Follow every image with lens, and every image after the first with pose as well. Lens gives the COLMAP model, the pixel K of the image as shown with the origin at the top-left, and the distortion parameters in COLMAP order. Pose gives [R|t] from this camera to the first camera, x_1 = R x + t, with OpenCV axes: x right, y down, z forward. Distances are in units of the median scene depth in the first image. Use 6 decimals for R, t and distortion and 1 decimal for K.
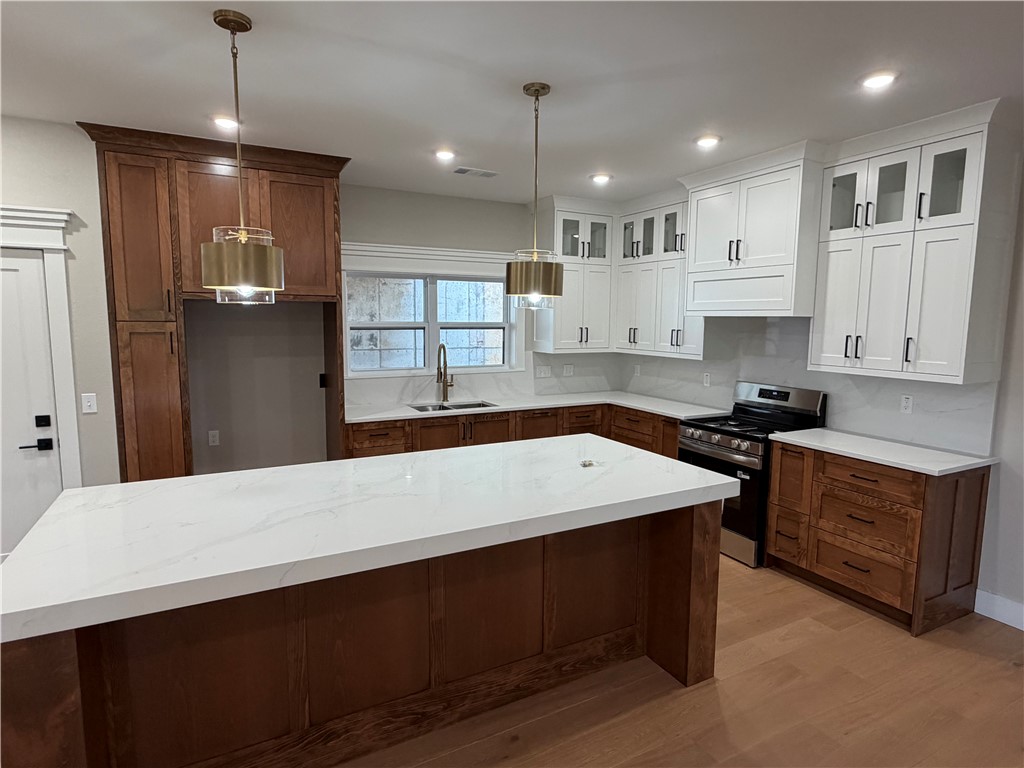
lens RADIAL K [[570.8, 0, 511.2], [0, 570.8, 384.1], [0, 0, 1]] dist [-0.002232, -0.000117]
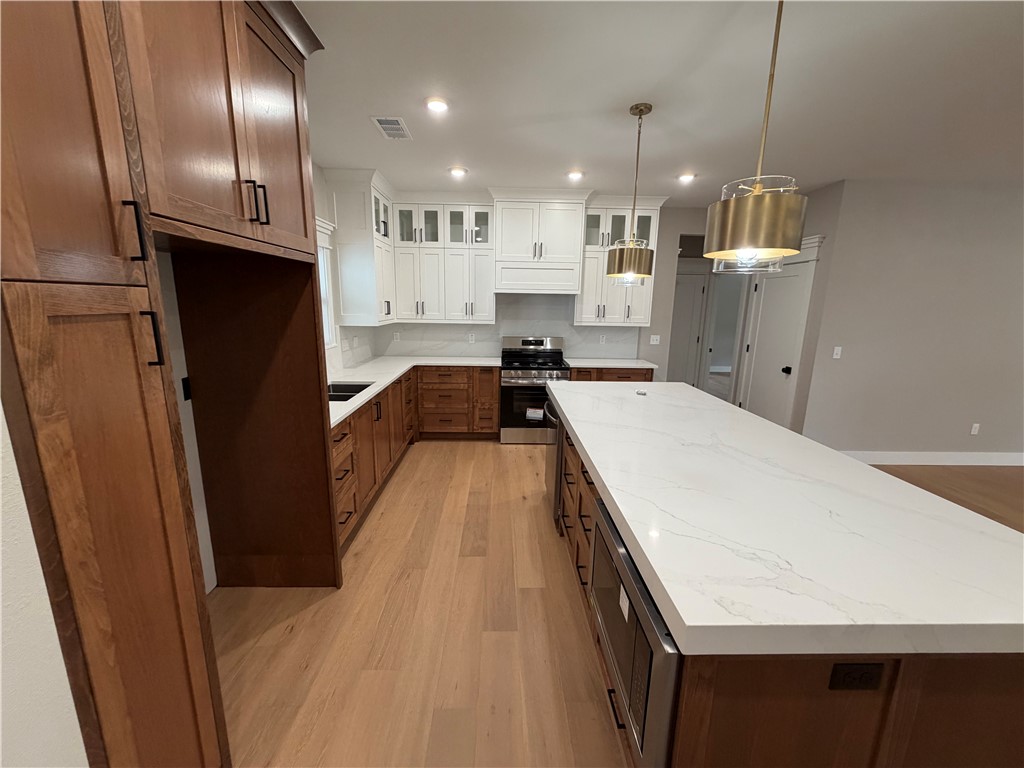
lens RADIAL K [[409.8, 0, 509.1], [0, 409.8, 383.4], [0, 0, 1]] dist [-0.003337, 0.000070]
pose [[0.442006, -0.177100, 0.879356, -0.610828], [0.091724, 0.984101, 0.152091, -0.050550], [-0.892310, 0.013433, 0.451223, 0.528597]]
